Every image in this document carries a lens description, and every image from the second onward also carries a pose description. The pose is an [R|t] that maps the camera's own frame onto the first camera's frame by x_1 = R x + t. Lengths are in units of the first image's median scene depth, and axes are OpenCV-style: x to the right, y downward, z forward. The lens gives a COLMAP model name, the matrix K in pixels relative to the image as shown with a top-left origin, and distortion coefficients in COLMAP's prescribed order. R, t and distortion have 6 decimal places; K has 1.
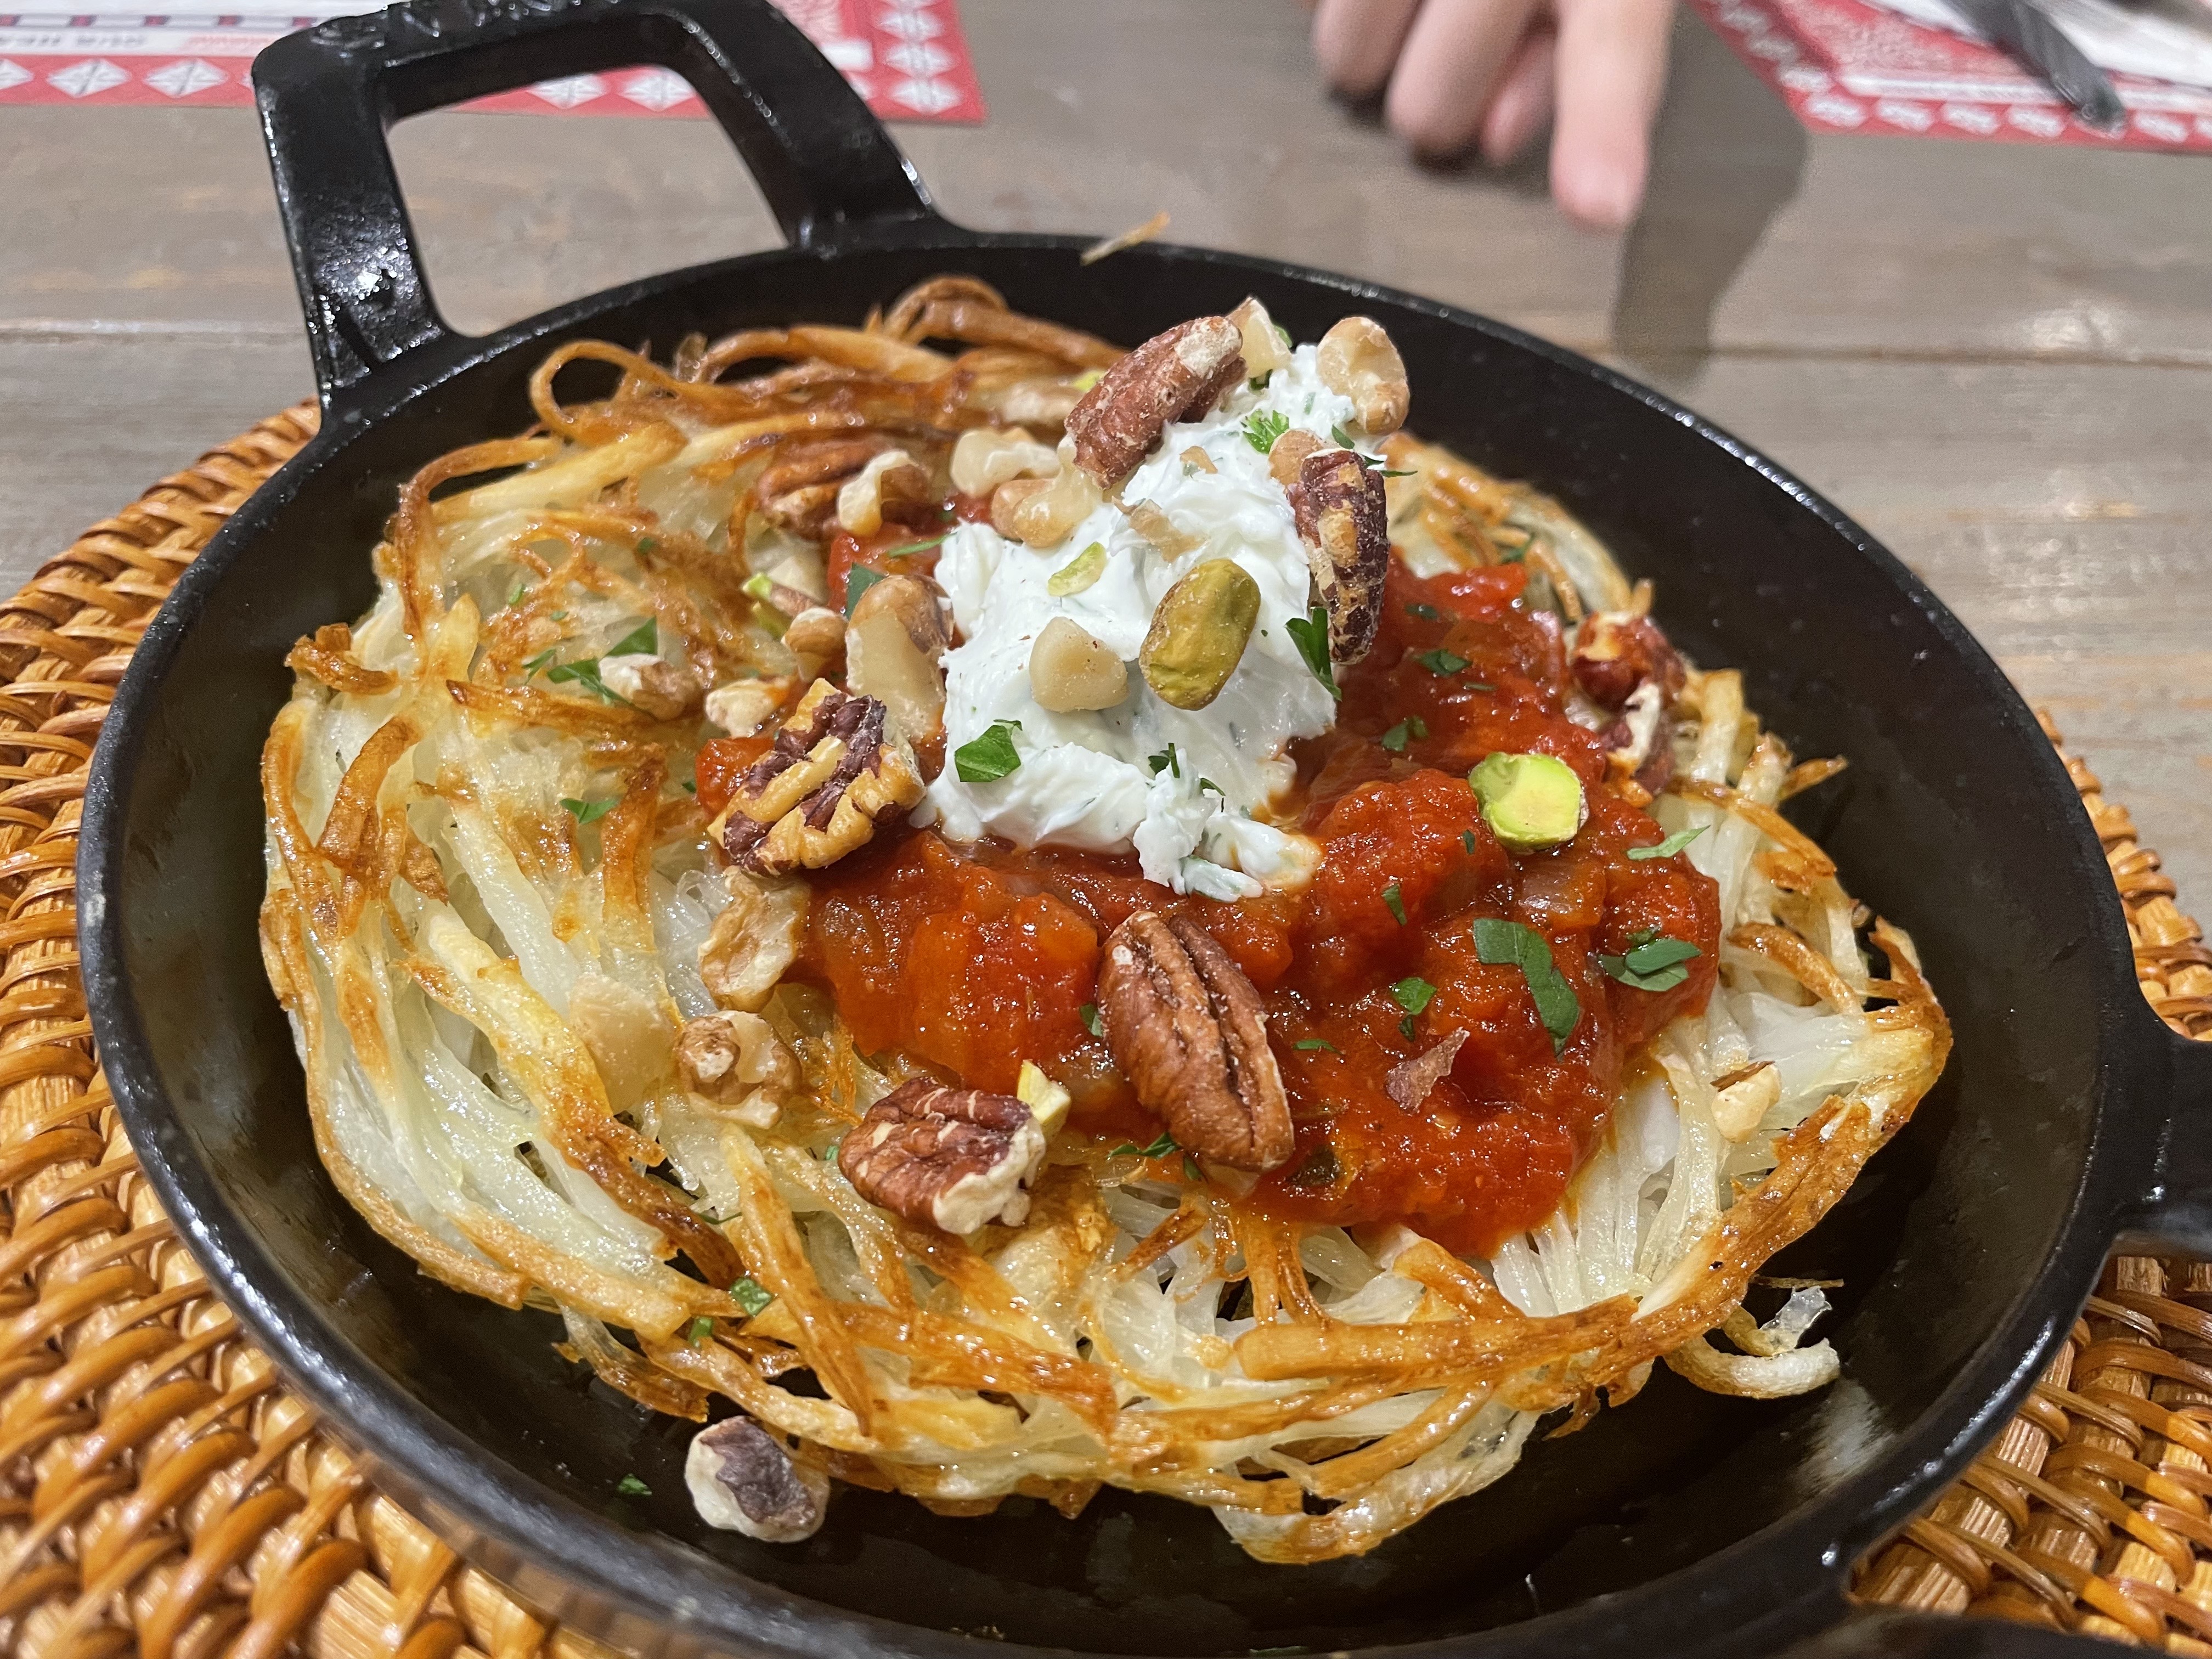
lens RADIAL K [[1696.7, 0, 1106.0], [0, 1696.7, 829.5], [0, 0, 1]] dist [0.083806, -0.127760]
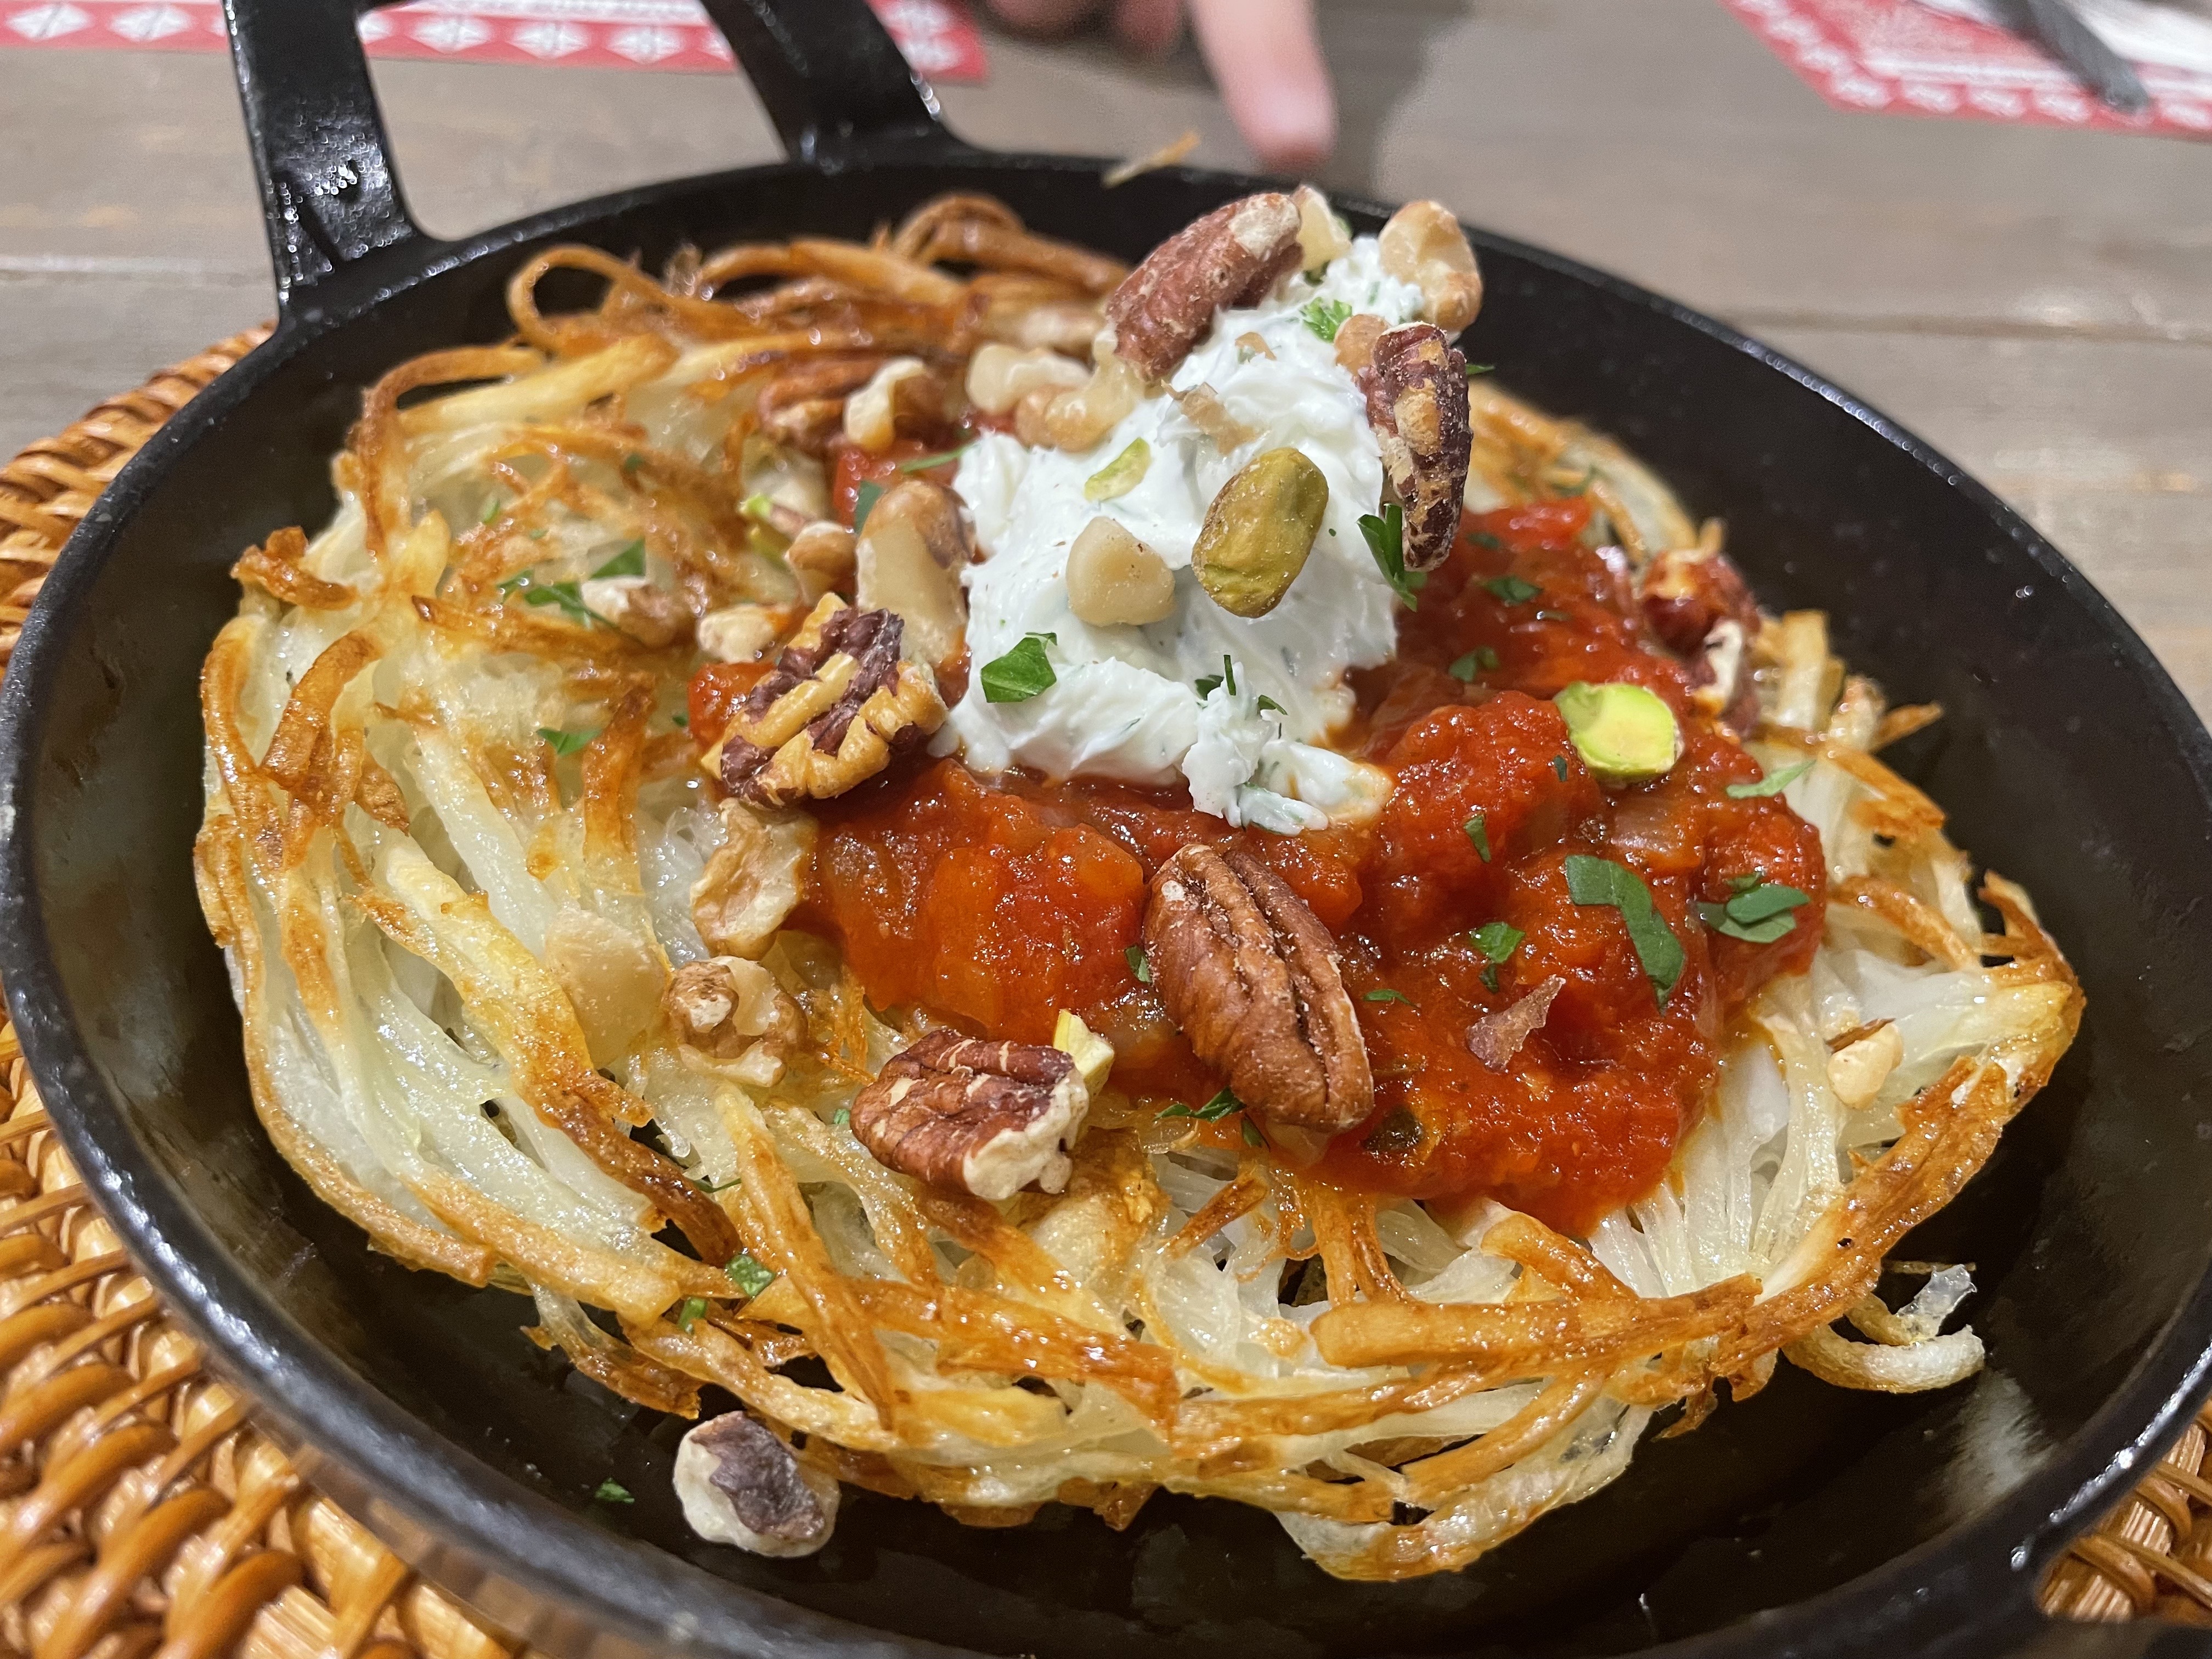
lens RADIAL K [[1696.9, 0, 1101.4], [0, 1696.9, 825.4], [0, 0, 1]] dist [0.074402, -0.122078]
pose [[0.999876, 0.005959, 0.014554, -0.040094], [-0.005594, 0.999672, -0.025001, 0.061128], [-0.014698, 0.024917, 0.999581, 0.113052]]
